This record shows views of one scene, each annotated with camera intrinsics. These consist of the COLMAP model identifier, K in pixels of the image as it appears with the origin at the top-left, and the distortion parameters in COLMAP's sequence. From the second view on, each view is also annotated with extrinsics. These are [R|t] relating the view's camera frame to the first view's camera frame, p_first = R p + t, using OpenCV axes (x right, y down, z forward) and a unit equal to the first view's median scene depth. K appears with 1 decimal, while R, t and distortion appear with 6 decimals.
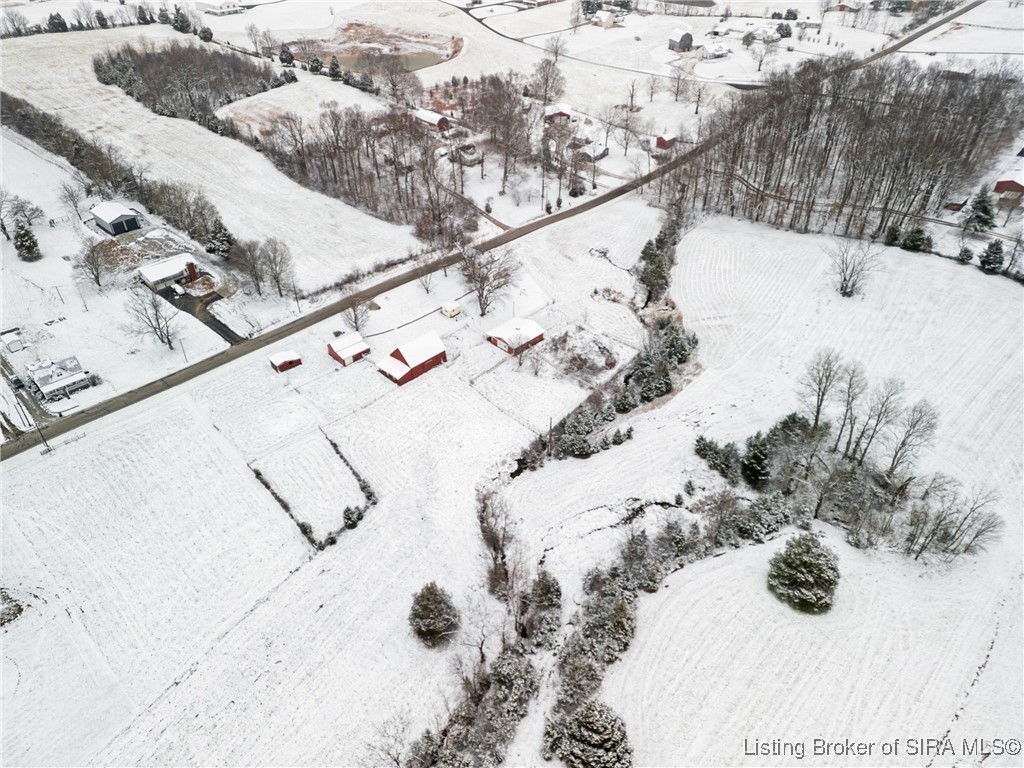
lens RADIAL K [[708.3, 0, 516.3], [0, 708.3, 381.2], [0, 0, 1]] dist [0.081647, -0.064911]
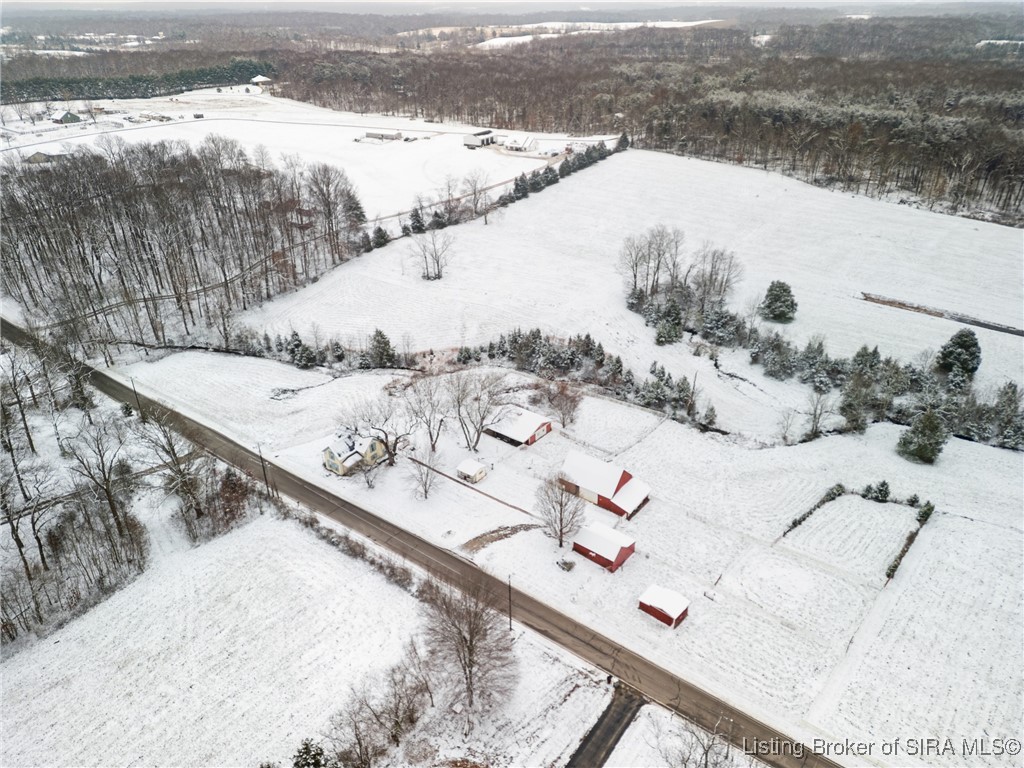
lens RADIAL K [[708.3, 0, 509.9], [0, 708.3, 374.0], [0, 0, 1]] dist [0.081647, -0.064911]
pose [[-0.117141, -0.449946, 0.885340, -0.718950], [0.597898, 0.679860, 0.424627, -0.471820], [-0.792966, 0.579084, 0.189382, 0.832135]]
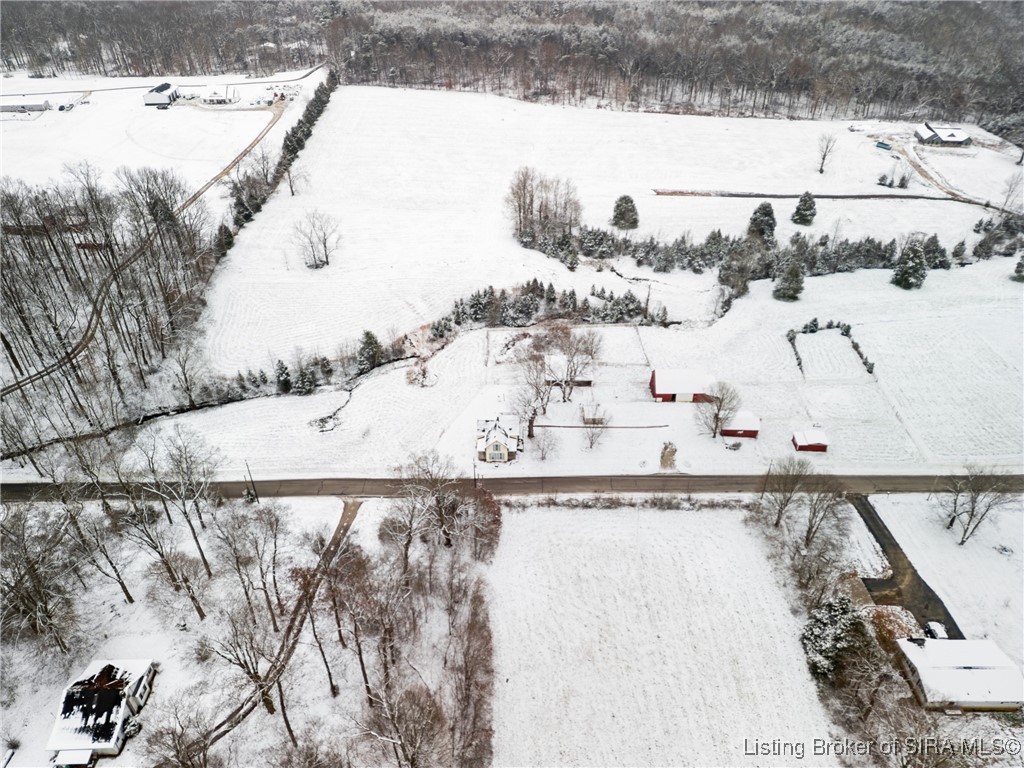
lens RADIAL K [[708.3, 0, 509.8], [0, 708.3, 380.9], [0, 0, 1]] dist [0.081647, -0.064911]
pose [[-0.686184, -0.409460, 0.601244, -0.540215], [0.441524, 0.422431, 0.791586, -0.871317], [-0.578107, 0.808637, -0.109079, 1.186485]]
